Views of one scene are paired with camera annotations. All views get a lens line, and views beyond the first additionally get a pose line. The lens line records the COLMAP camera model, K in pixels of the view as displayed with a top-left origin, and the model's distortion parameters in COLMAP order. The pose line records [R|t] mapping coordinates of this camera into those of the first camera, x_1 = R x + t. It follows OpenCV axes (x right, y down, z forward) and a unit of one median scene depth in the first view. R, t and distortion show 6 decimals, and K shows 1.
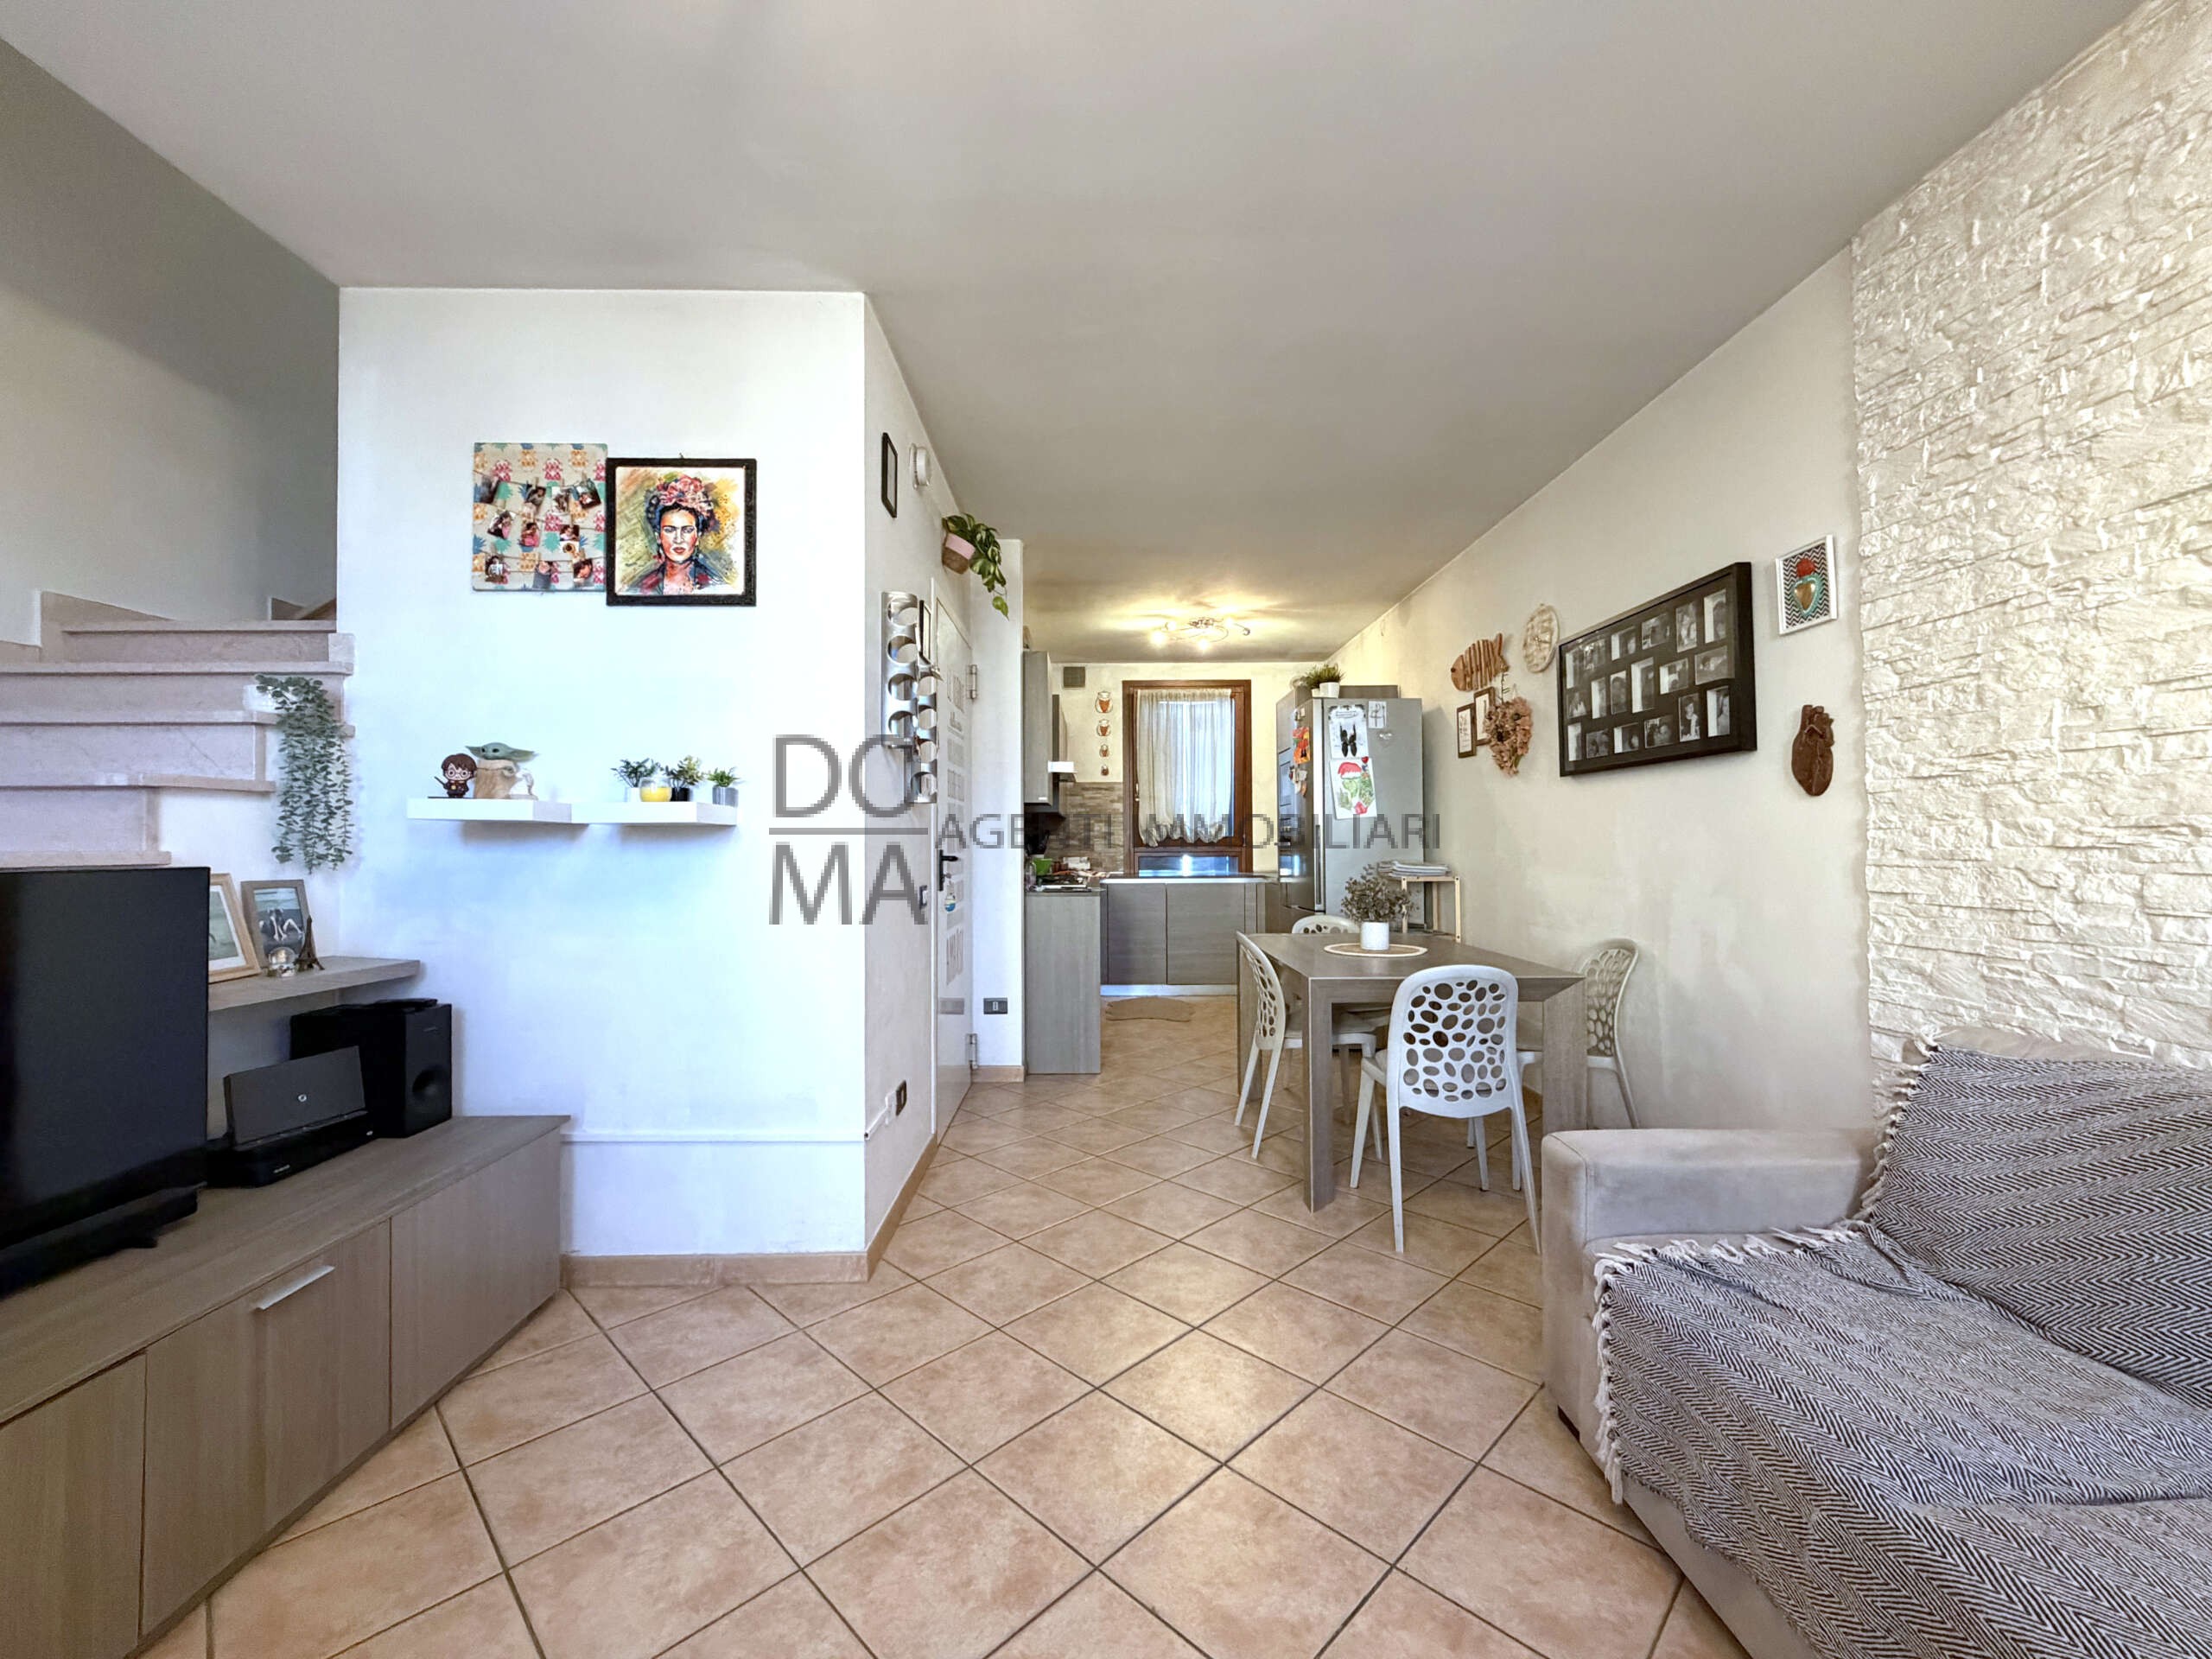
lens RADIAL K [[896.8, 0, 1097.2], [0, 896.8, 831.1], [0, 0, 1]] dist [-0.001004, -0.000254]
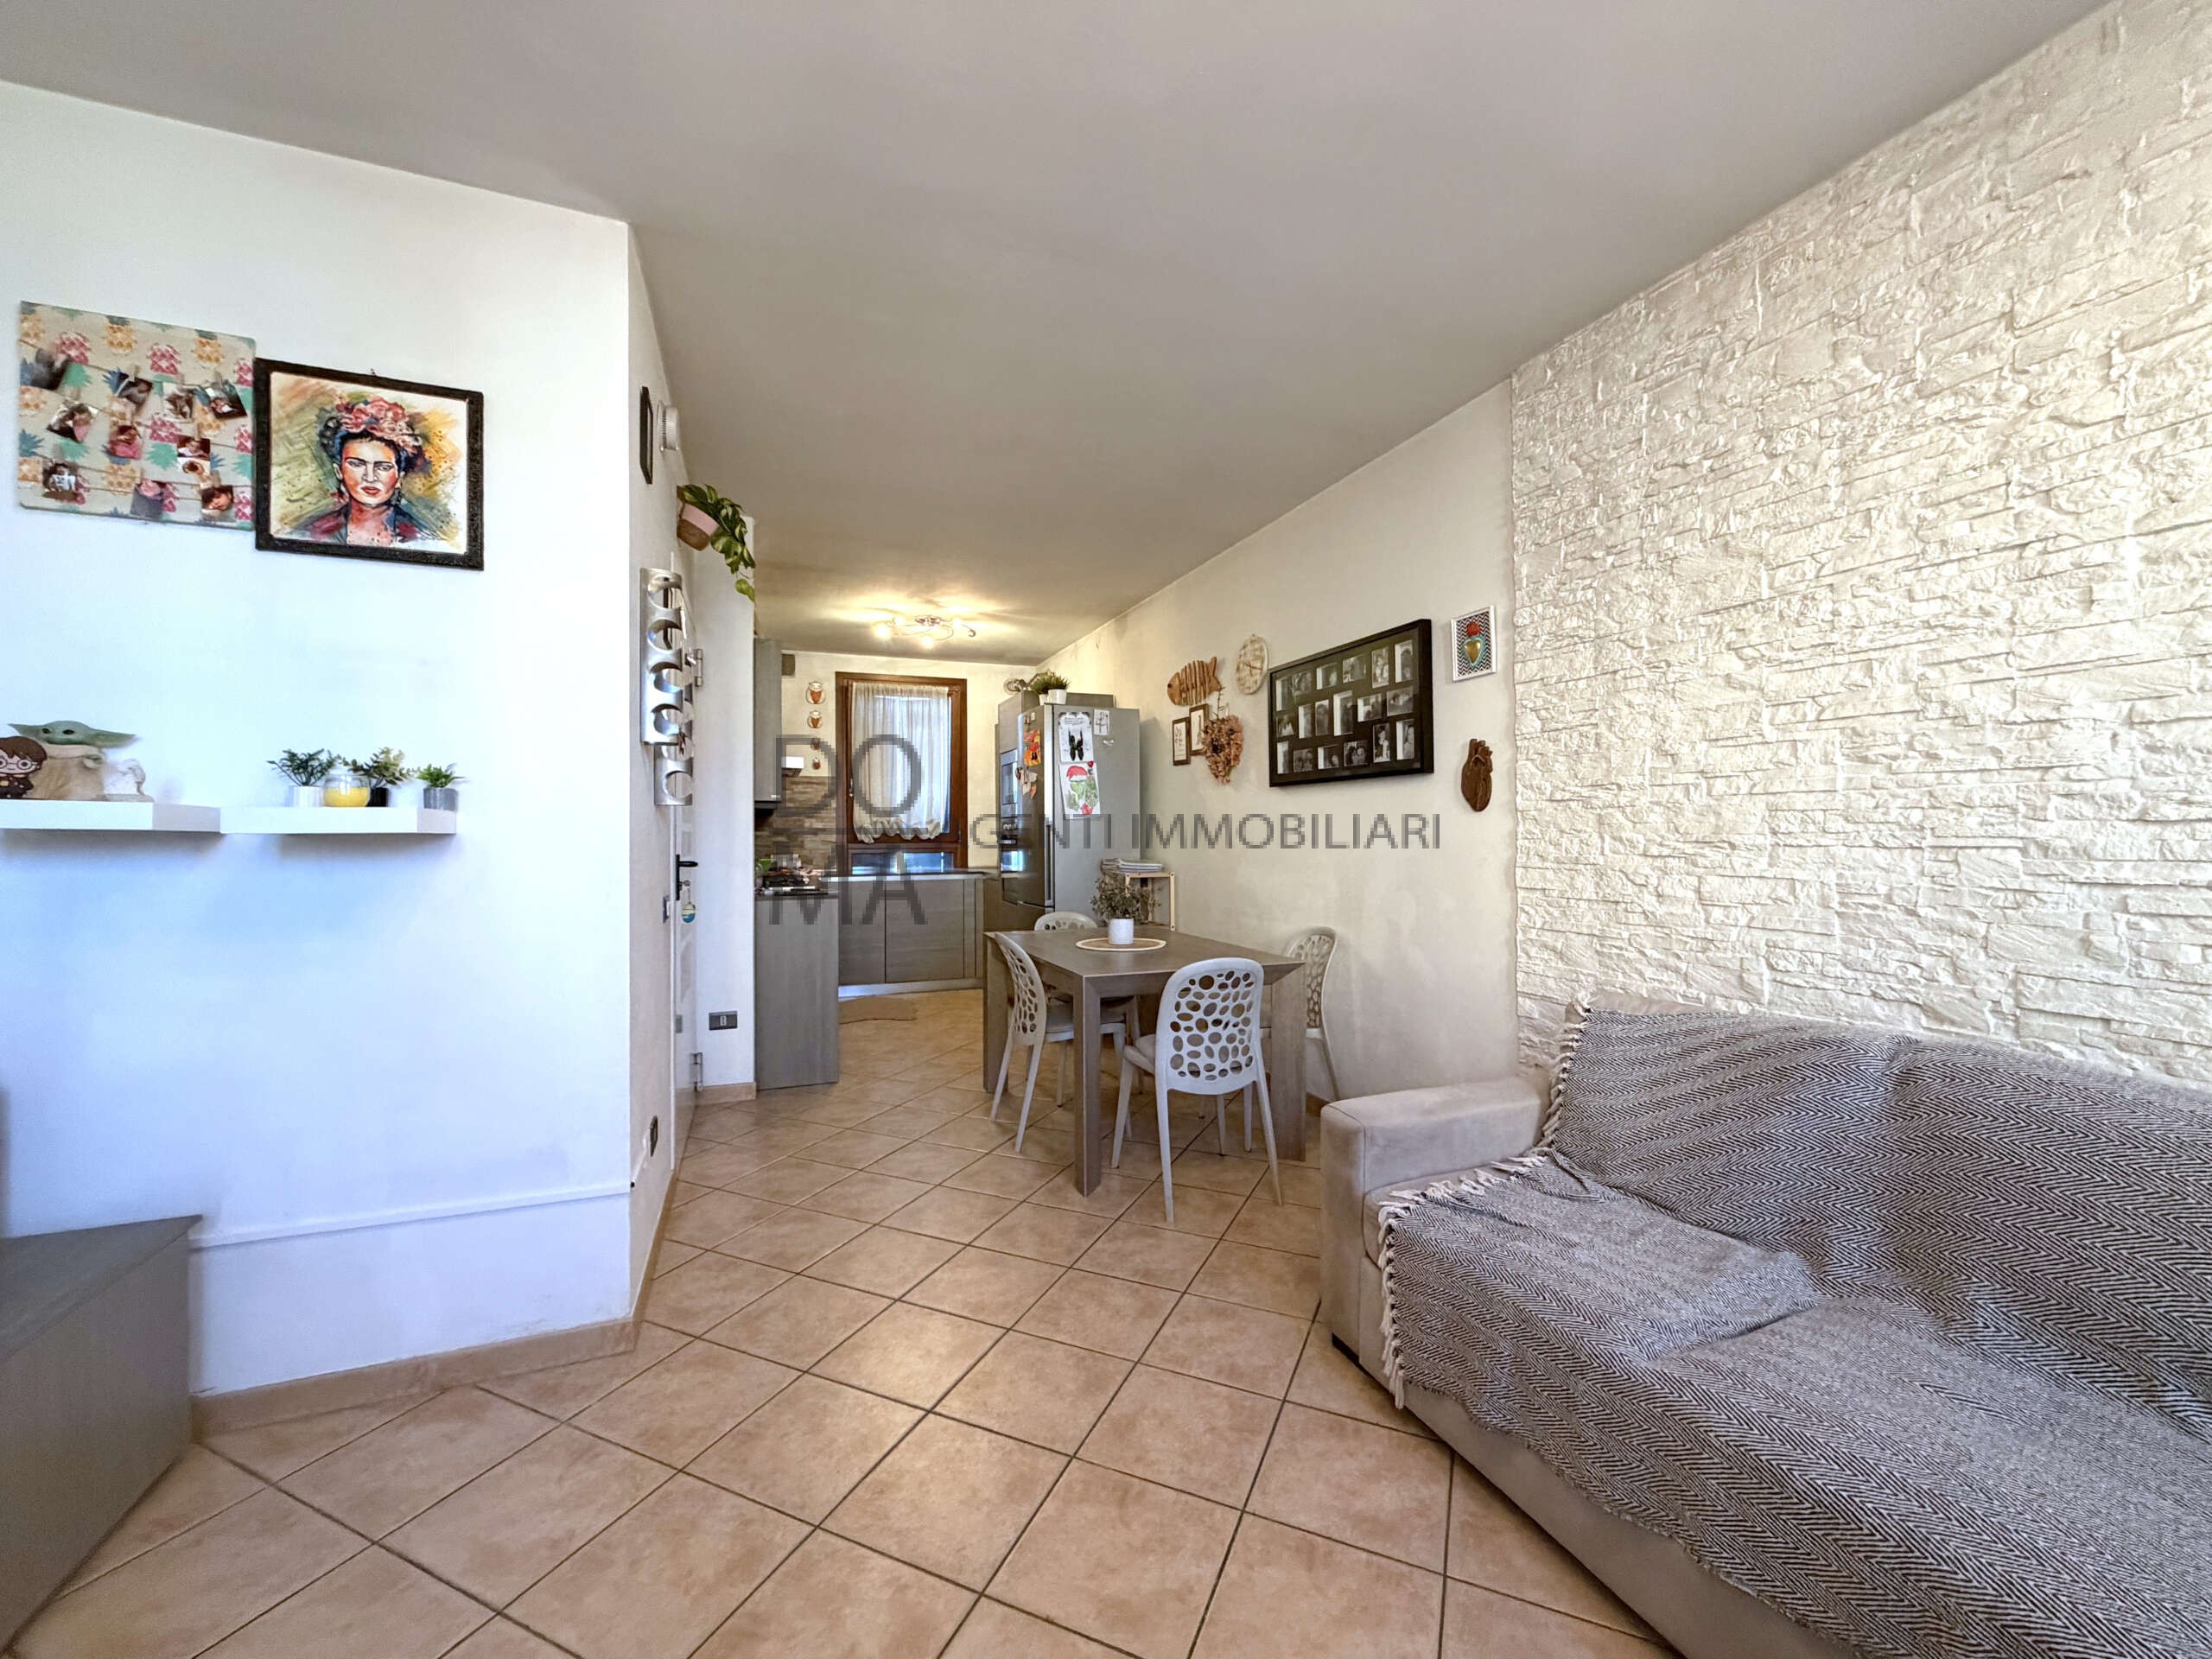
lens RADIAL K [[880.7, 0, 1097.9], [0, 880.7, 831.1], [0, 0, 1]] dist [-0.000041, -0.000434]
pose [[0.934899, 0.001872, 0.354908, -0.137763], [-0.005587, 0.999940, 0.009442, -0.020173], [-0.354869, -0.010810, 0.934854, 0.030878]]
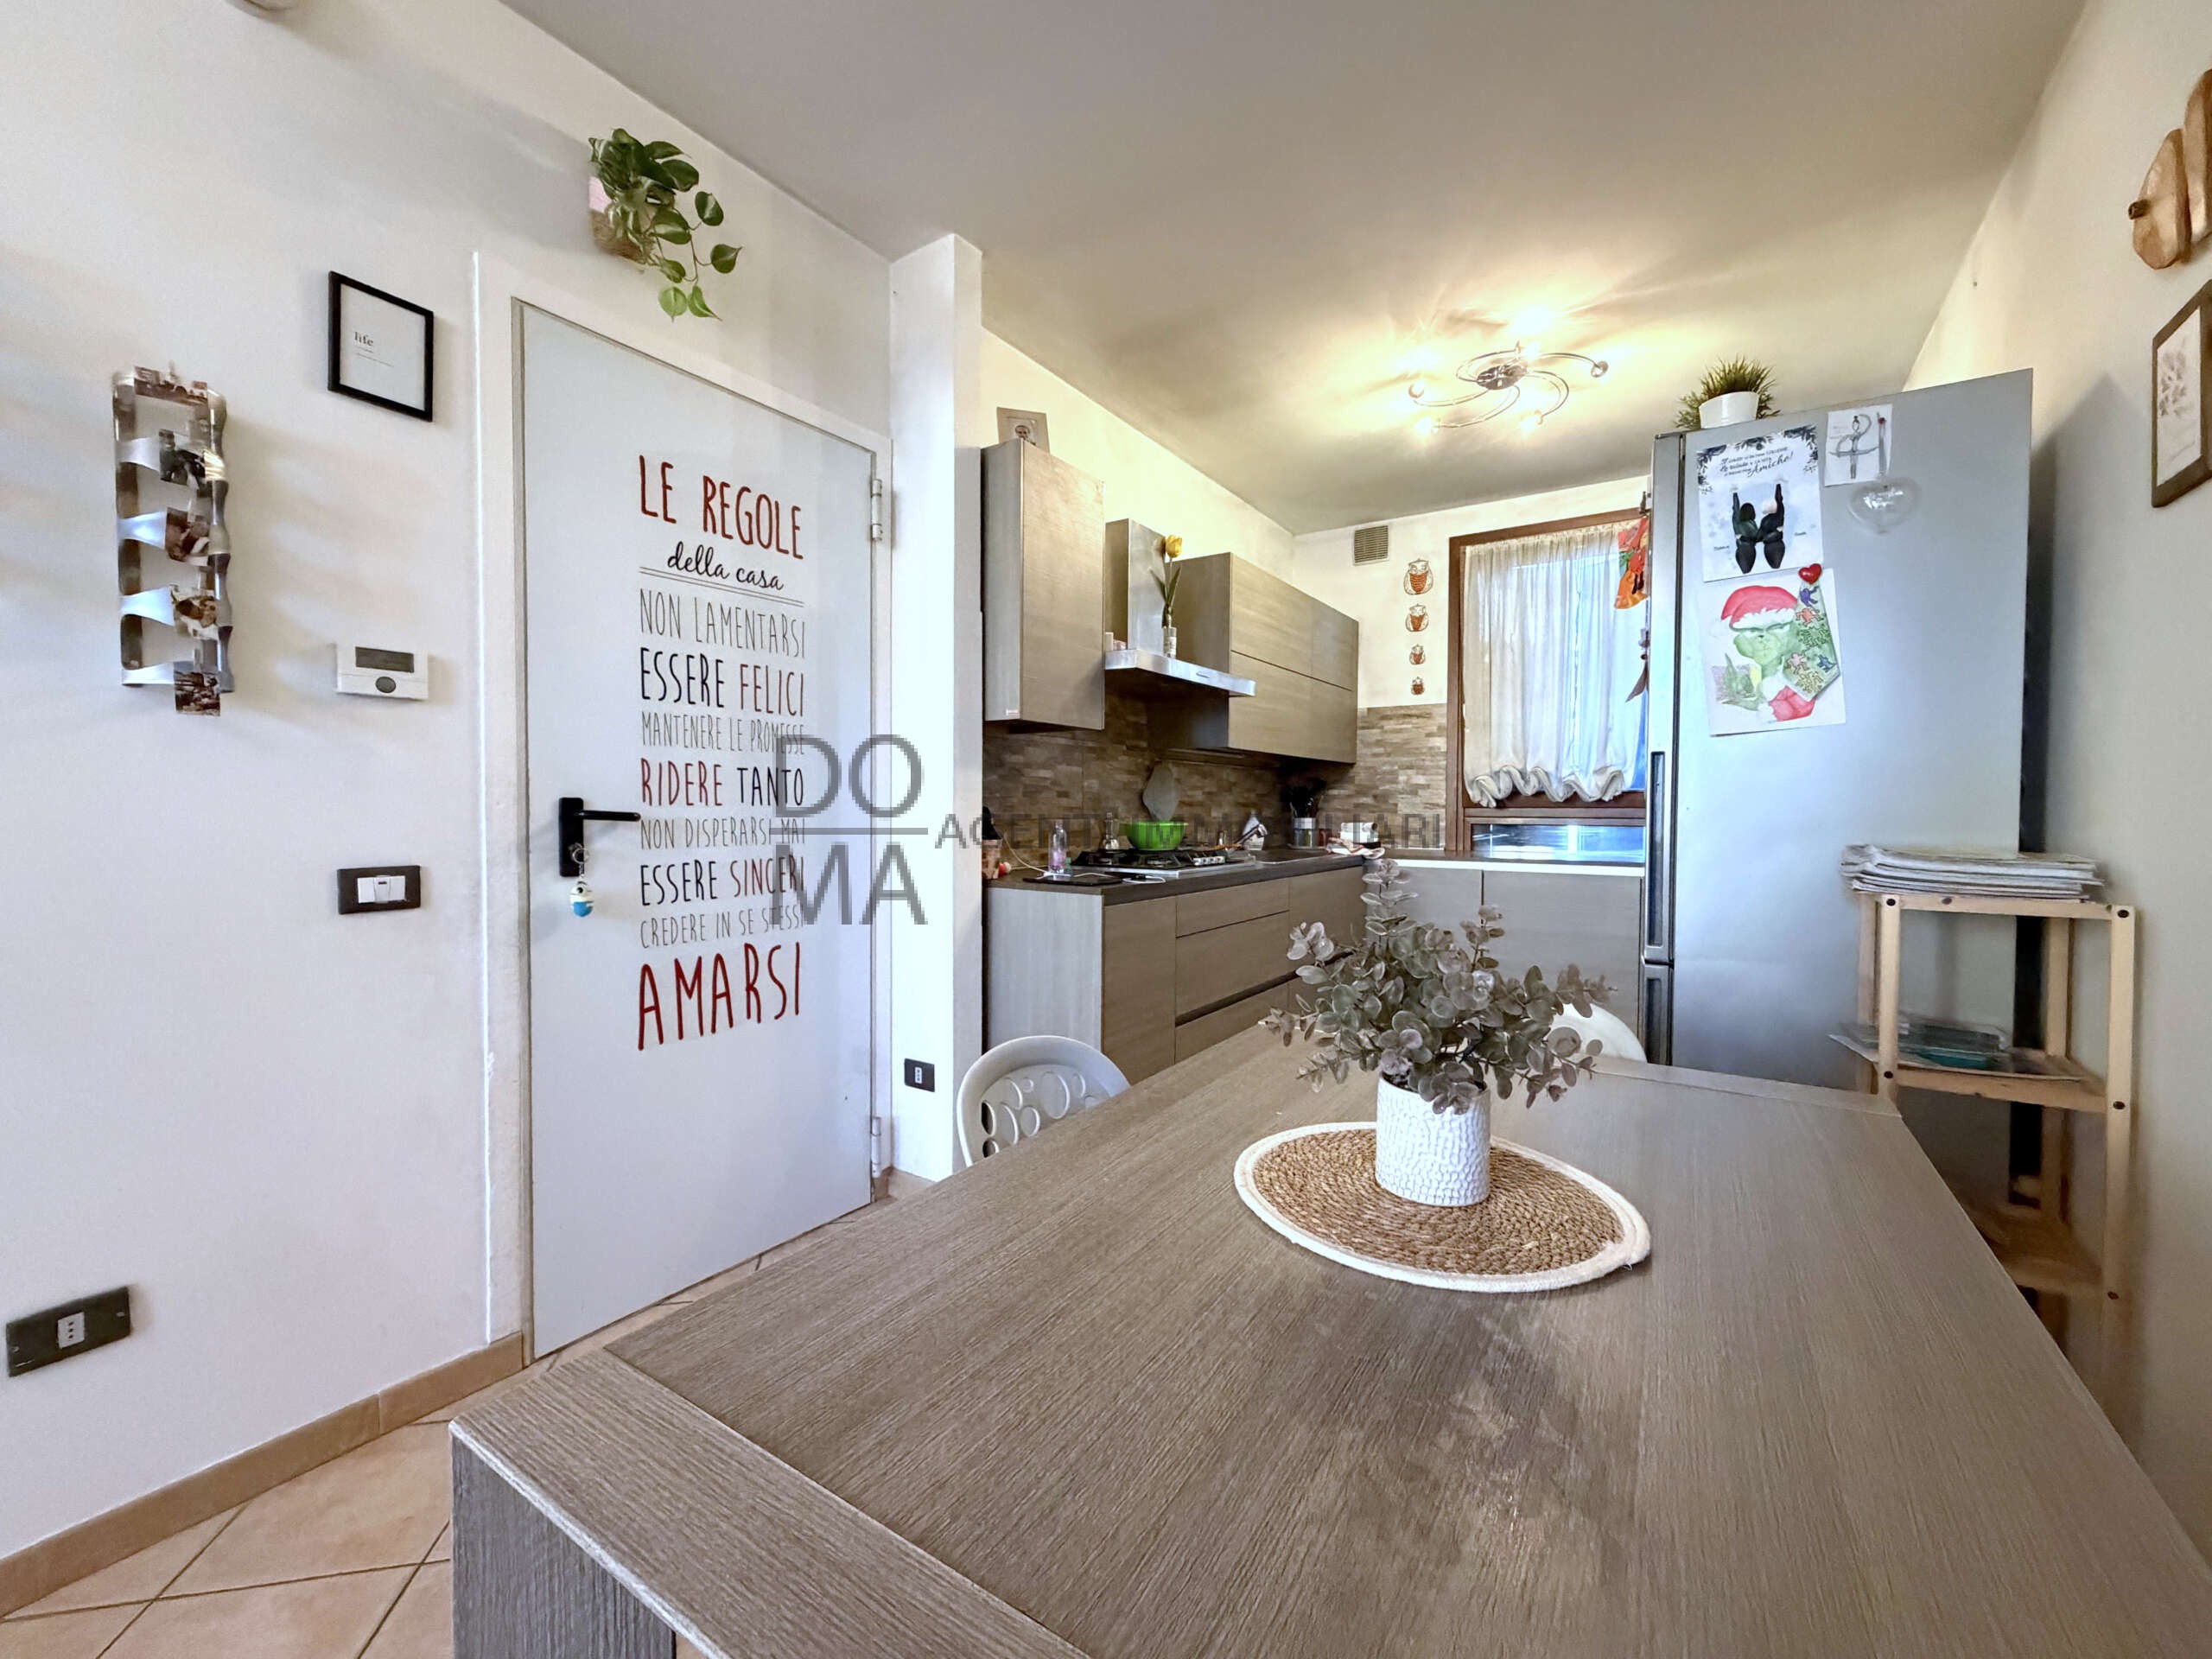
lens RADIAL K [[894.7, 0, 1096.5], [0, 894.7, 830.9], [0, 0, 1]] dist [-0.001183, -0.000258]
pose [[0.827808, 0.024135, -0.560492, 0.551804], [-0.001361, 0.999158, 0.041014, 0.026877], [0.561010, -0.033188, 0.827144, 1.090036]]
